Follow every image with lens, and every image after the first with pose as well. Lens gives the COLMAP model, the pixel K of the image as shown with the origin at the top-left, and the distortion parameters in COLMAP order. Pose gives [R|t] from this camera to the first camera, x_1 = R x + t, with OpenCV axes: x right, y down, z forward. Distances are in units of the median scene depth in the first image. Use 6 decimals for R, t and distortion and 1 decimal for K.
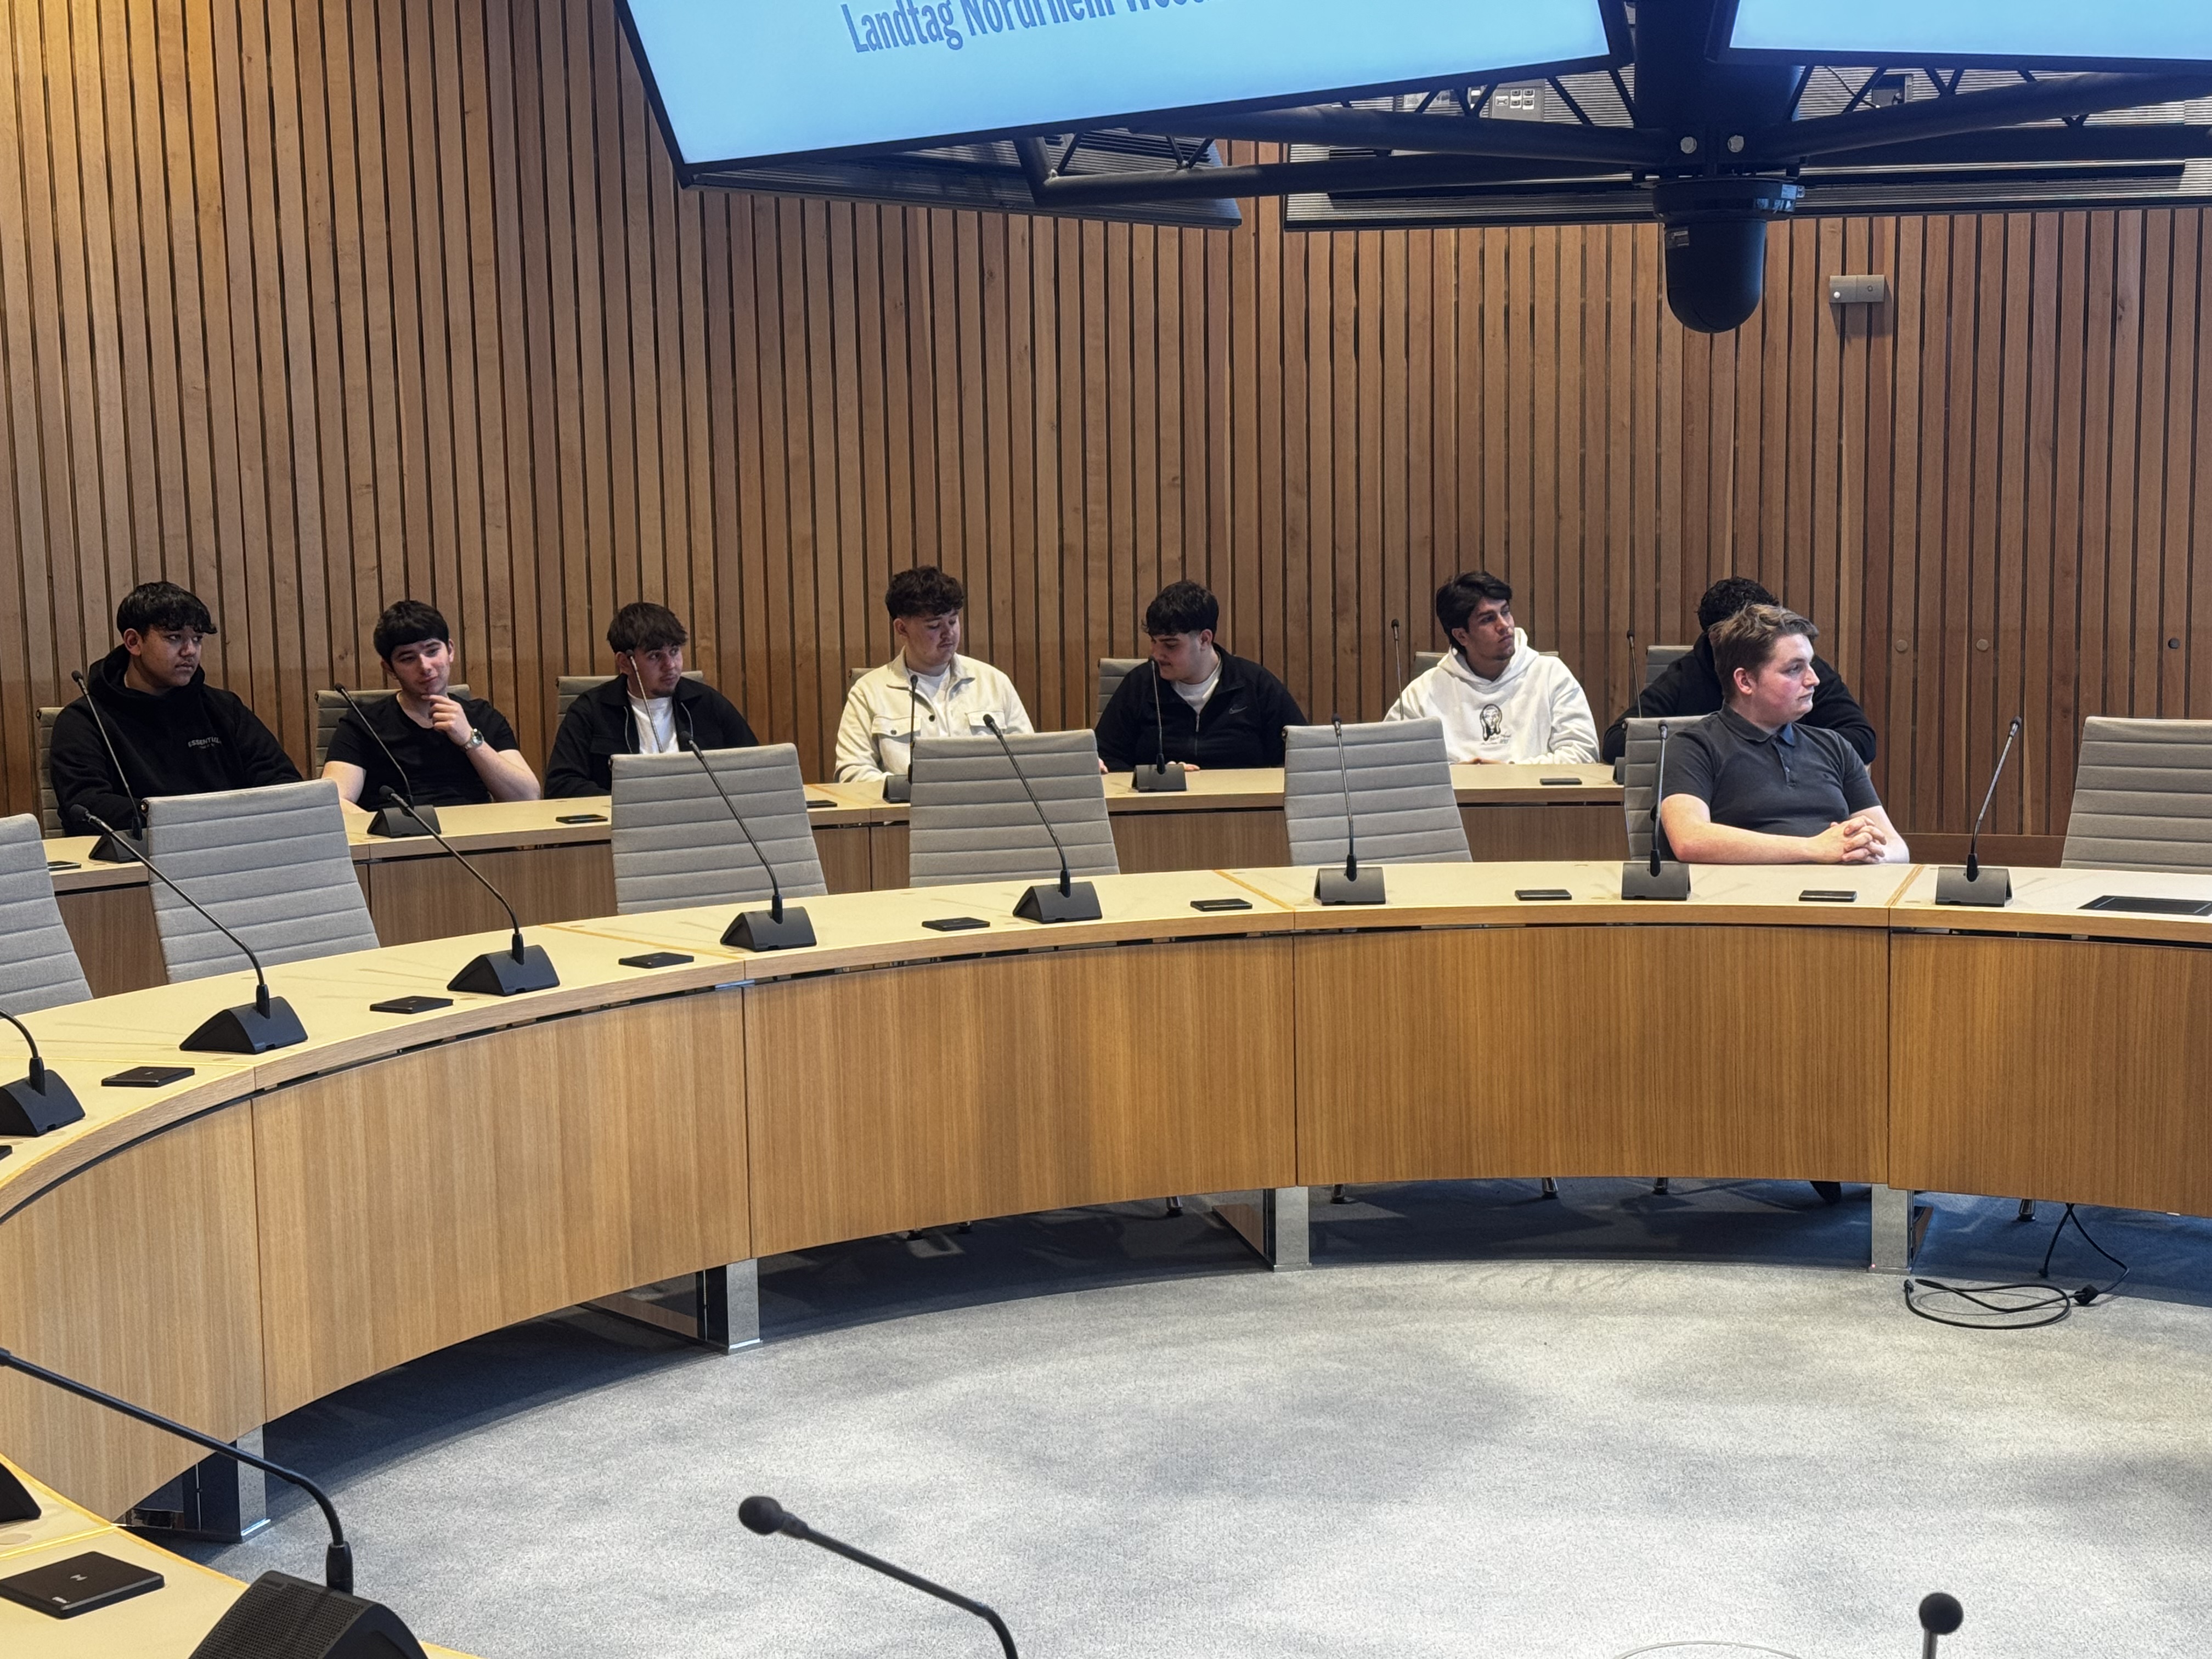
lens RADIAL K [[3273.6, 0, 1106.0], [0, 3273.6, 829.5], [0, 0, 1]] dist [0.165107, 0.011038]
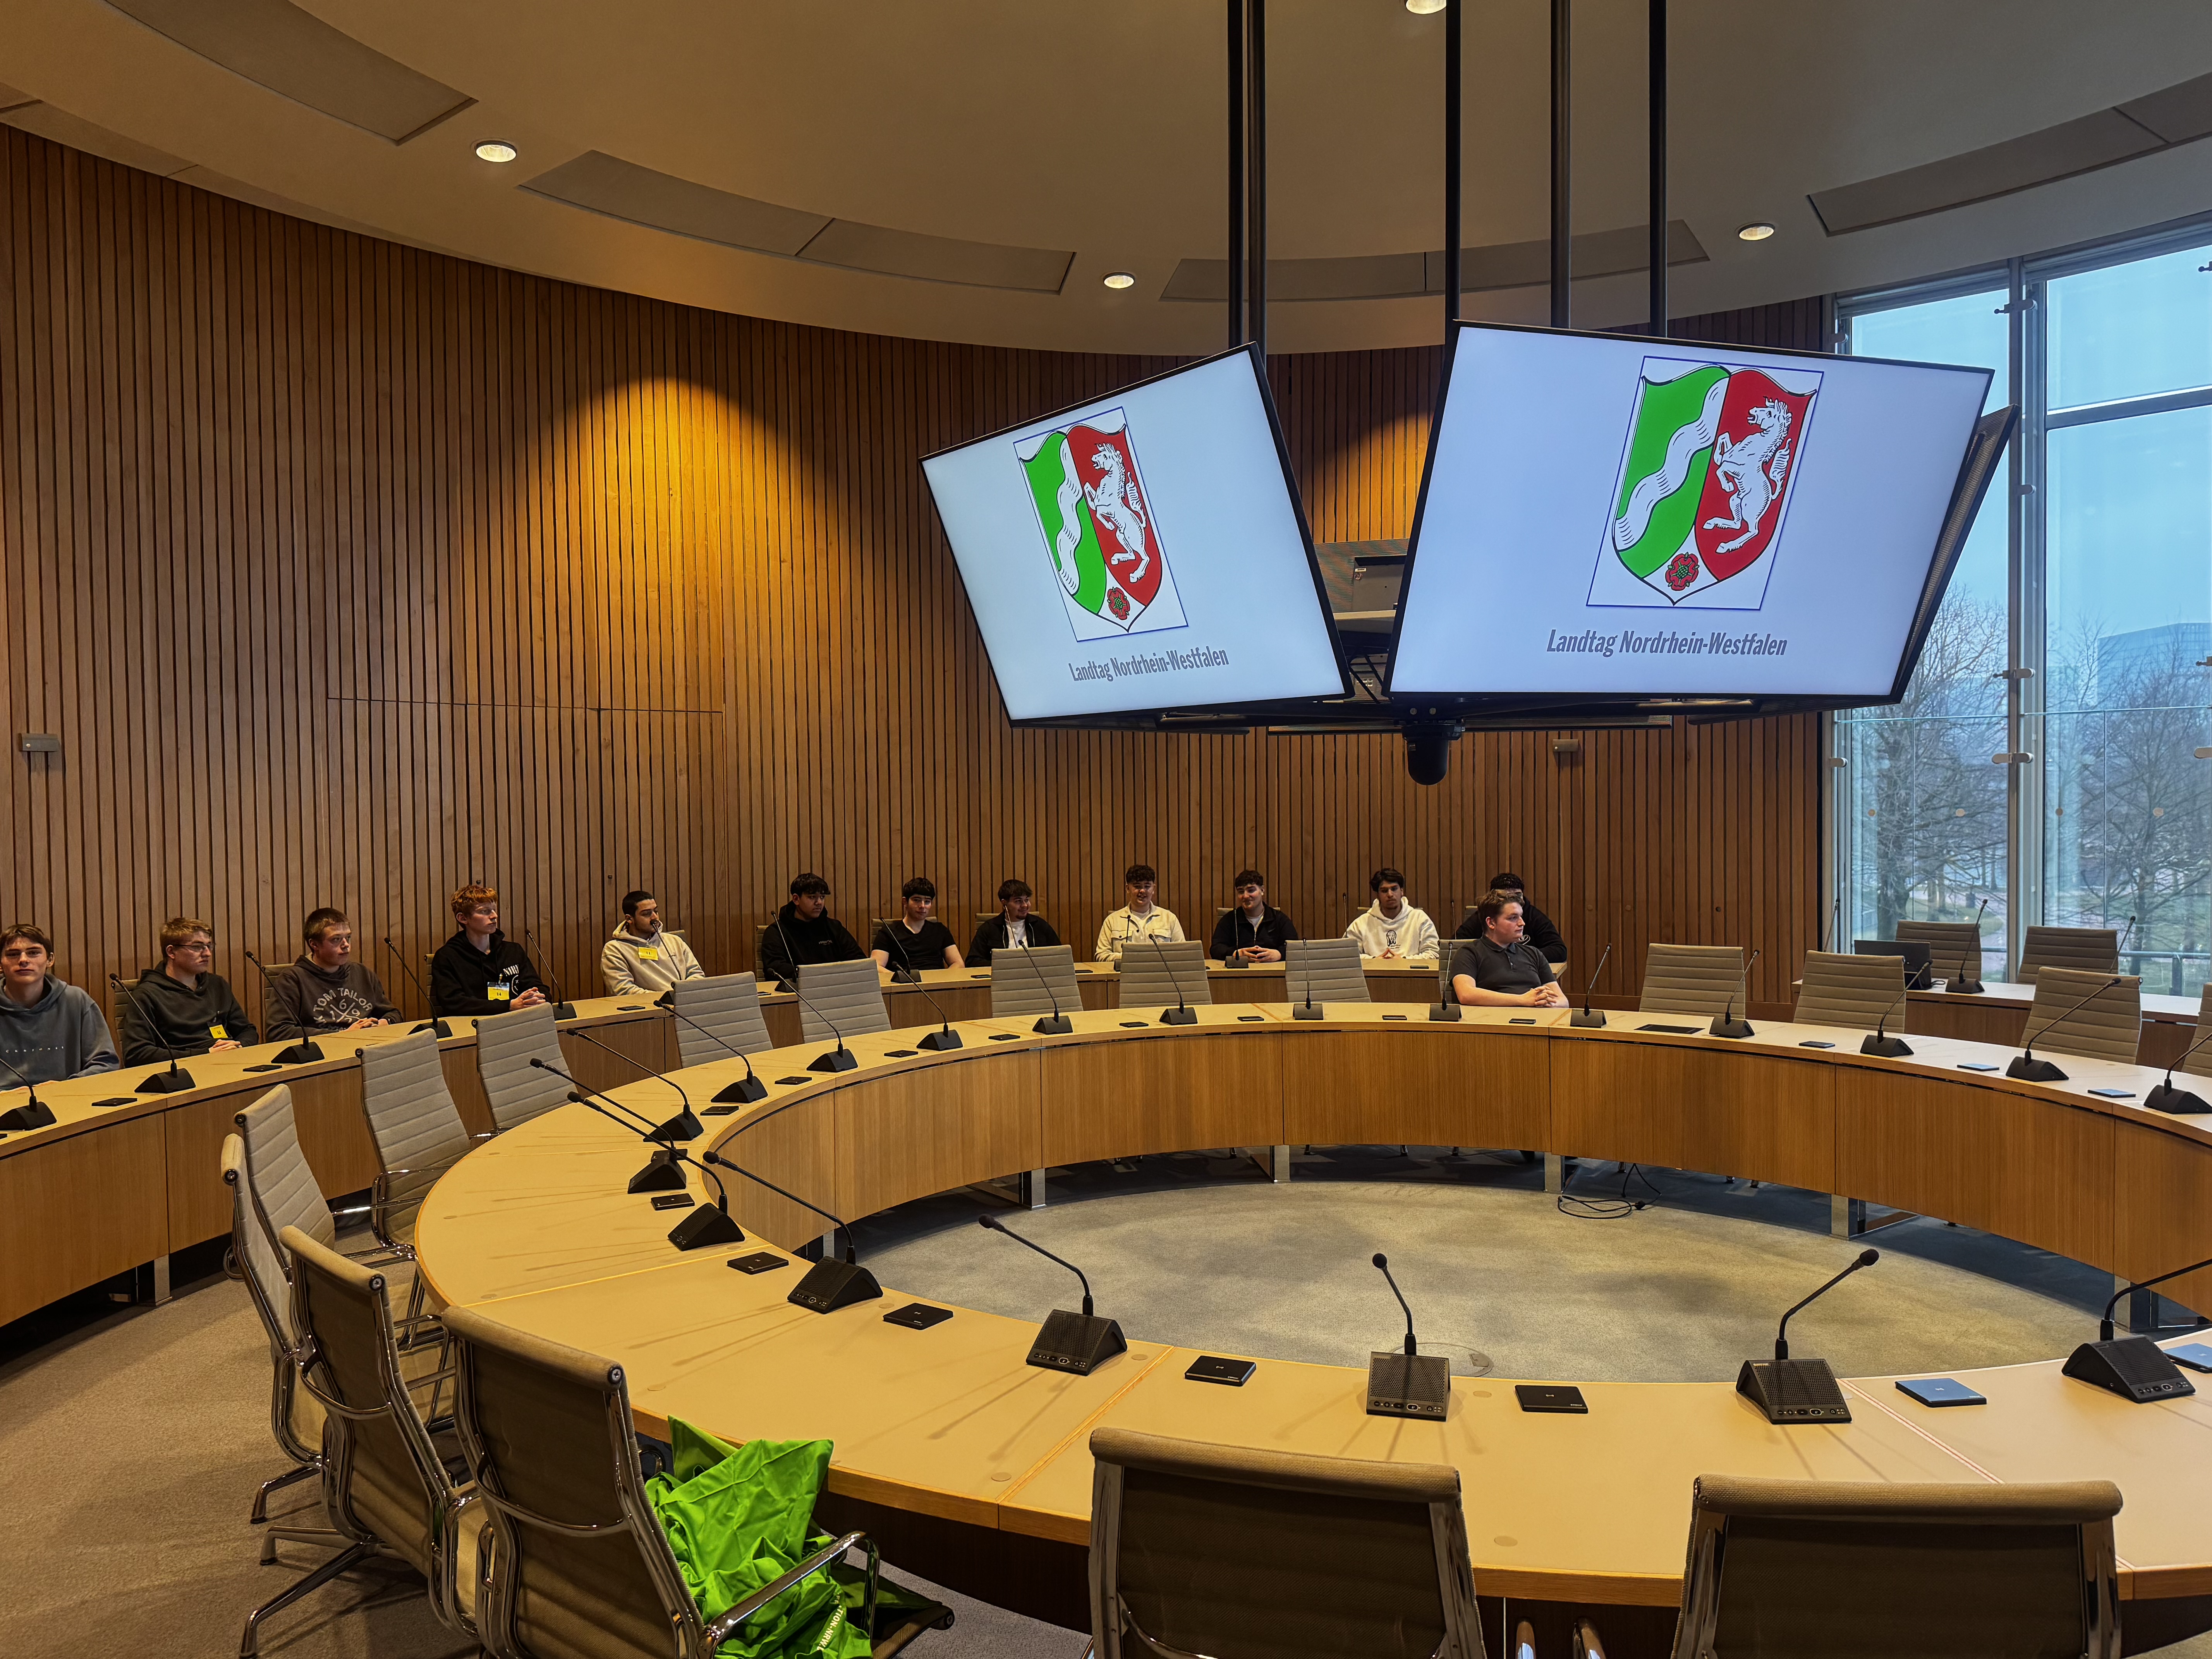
lens RADIAL K [[1572.1, 0, 1106.0], [0, 1572.1, 829.5], [0, 0, 1]] dist [0.127958, -0.000119]
pose [[0.995552, 0.007241, -0.093932, 0.036968], [-0.016385, 0.995156, -0.096937, -0.000094], [0.092775, 0.098045, 0.990848, -0.115057]]
